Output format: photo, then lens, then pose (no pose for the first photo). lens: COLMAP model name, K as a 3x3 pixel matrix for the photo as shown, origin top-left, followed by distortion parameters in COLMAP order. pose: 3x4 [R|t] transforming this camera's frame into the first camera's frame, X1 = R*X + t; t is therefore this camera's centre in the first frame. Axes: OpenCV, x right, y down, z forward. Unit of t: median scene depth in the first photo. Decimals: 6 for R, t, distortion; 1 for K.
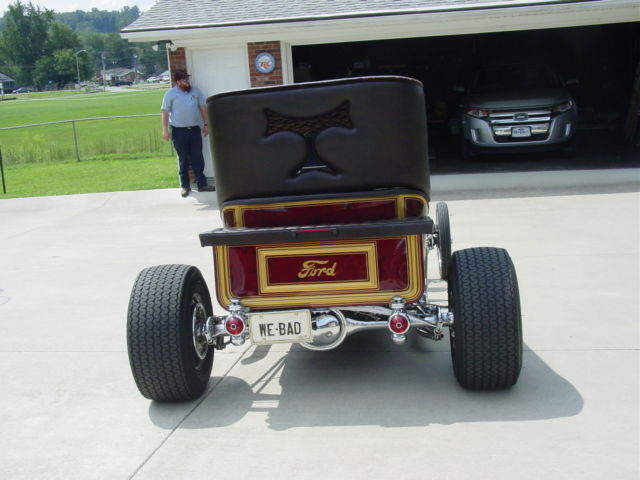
lens RADIAL K [[841.0, 0, 320.0], [0, 841.0, 240.0], [0, 0, 1]] dist [-0.116015, 0.339781]
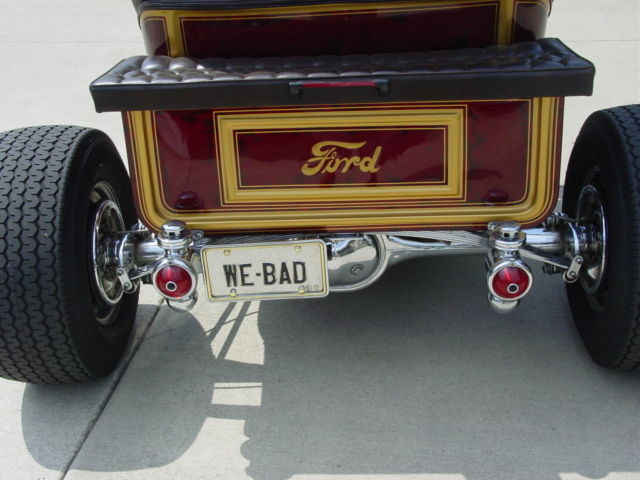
lens RADIAL K [[841.0, 0, 320.0], [0, 841.0, 240.0], [0, 0, 1]] dist [-0.116015, 0.339781]
pose [[0.998141, -0.005255, 0.060726, -0.045101], [-0.015332, 0.942596, 0.333582, -0.082484], [-0.058993, -0.333893, 0.940763, 0.529014]]
